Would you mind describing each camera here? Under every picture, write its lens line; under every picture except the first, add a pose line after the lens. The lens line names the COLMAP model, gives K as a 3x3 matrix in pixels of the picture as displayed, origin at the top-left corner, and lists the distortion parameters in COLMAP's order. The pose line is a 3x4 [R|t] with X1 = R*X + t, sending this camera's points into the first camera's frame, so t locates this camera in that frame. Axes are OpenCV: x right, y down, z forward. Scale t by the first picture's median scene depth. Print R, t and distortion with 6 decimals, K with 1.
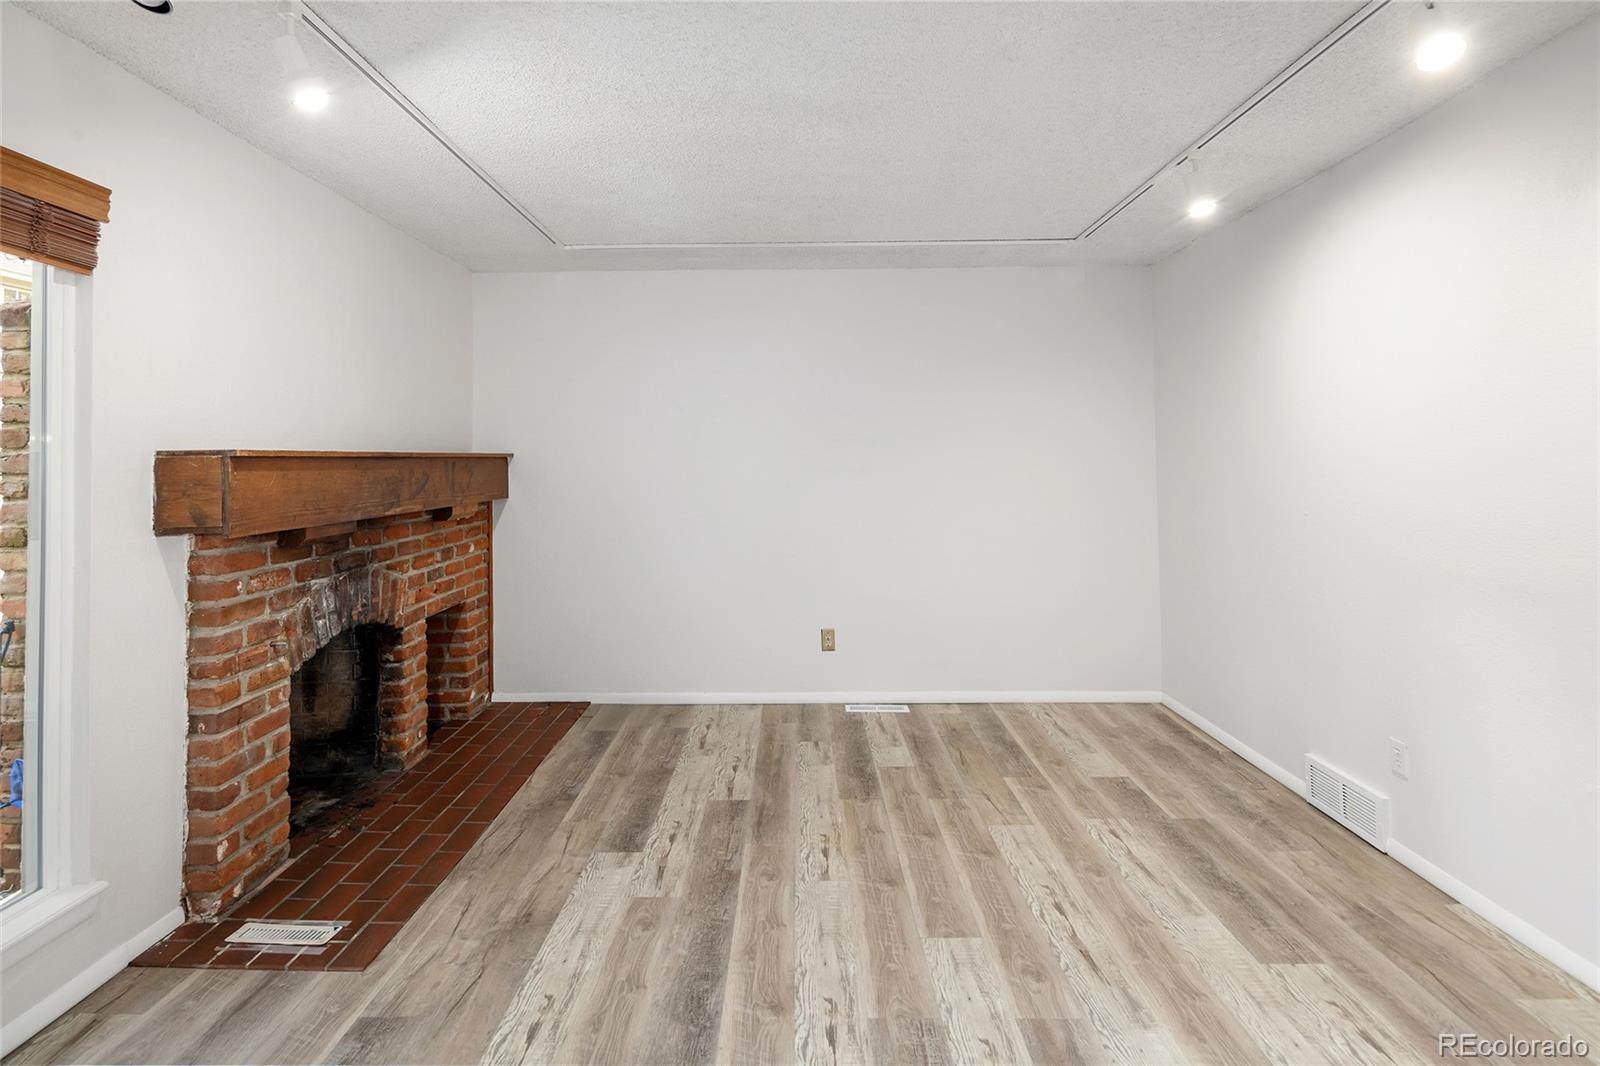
lens RADIAL K [[775.2, 0, 785.0], [0, 775.2, 426.2], [0, 0, 1]] dist [0.006799, -0.005145]
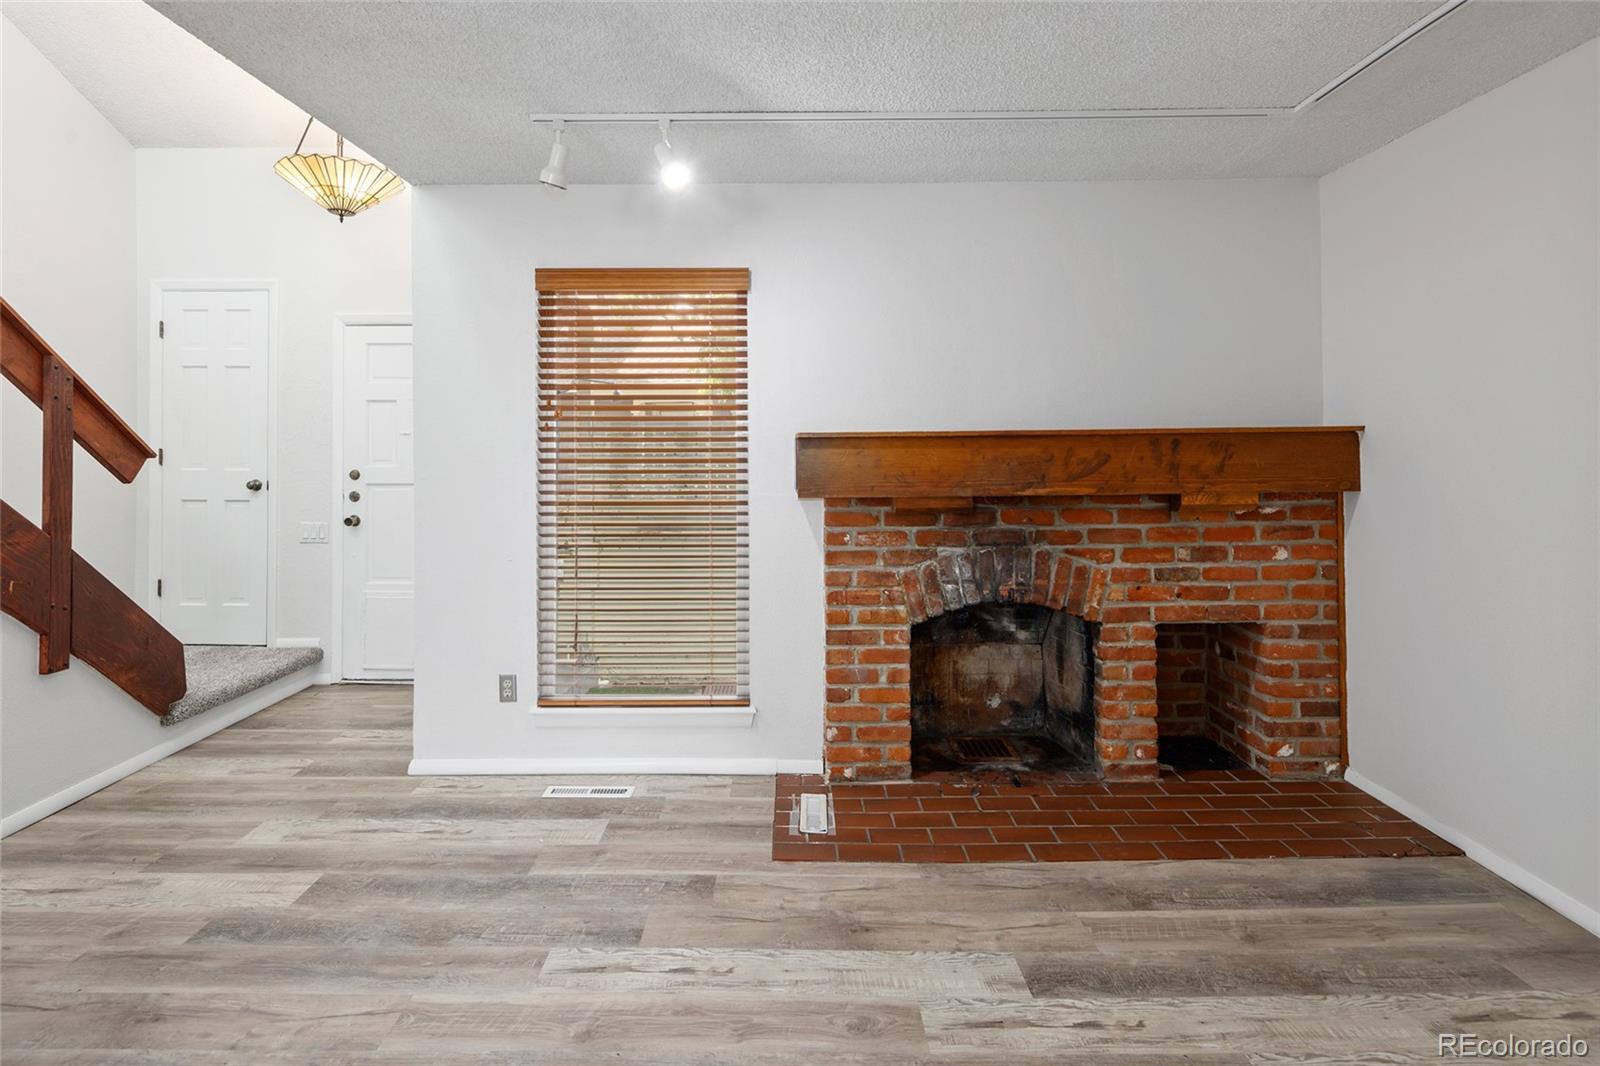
lens RADIAL K [[775.2, 0, 786.9], [0, 775.2, 445.1], [0, 0, 1]] dist [0.006799, -0.005145]
pose [[0.009560, 0.004428, -0.999944, 0.528761], [0.050878, 0.998693, 0.004909, 0.037971], [0.998659, -0.050922, 0.009322, 0.824581]]
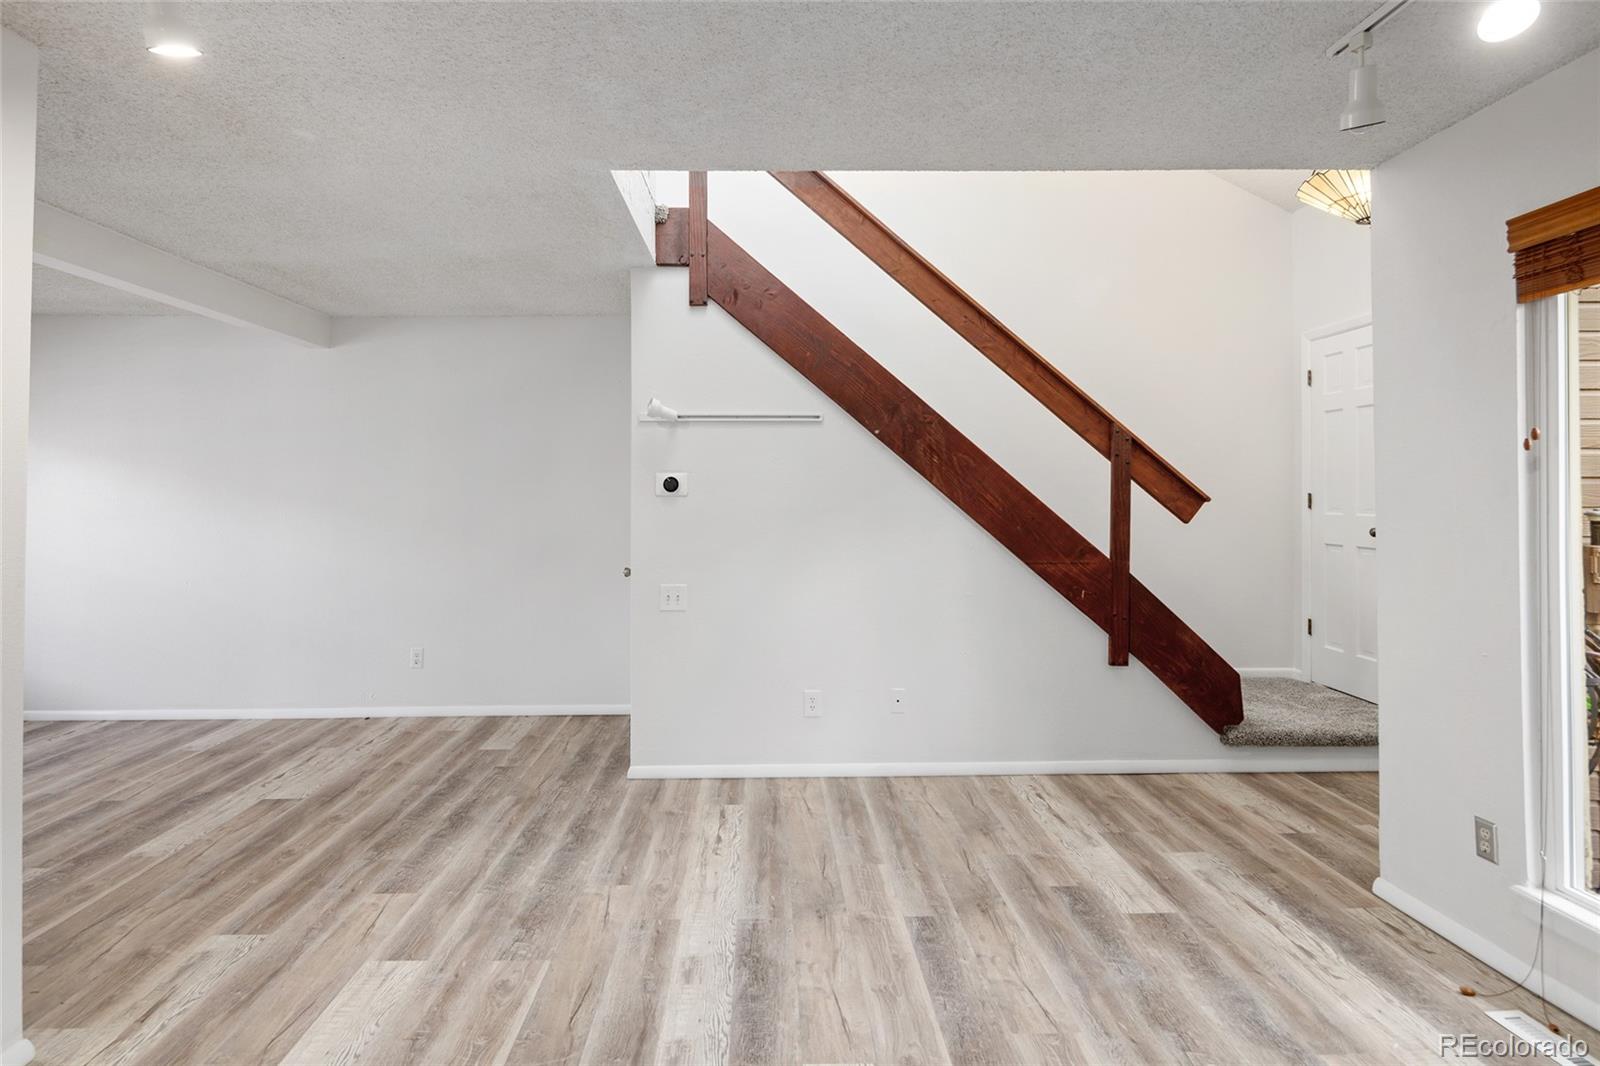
lens RADIAL K [[775.2, 0, 774.4], [0, 775.2, 497.7], [0, 0, 1]] dist [0.006799, -0.005145]
pose [[-0.999410, 0.011050, -0.032509, 0.116575], [0.012453, 0.998985, -0.043298, 0.053512], [0.031997, -0.043677, -0.998533, 1.212225]]
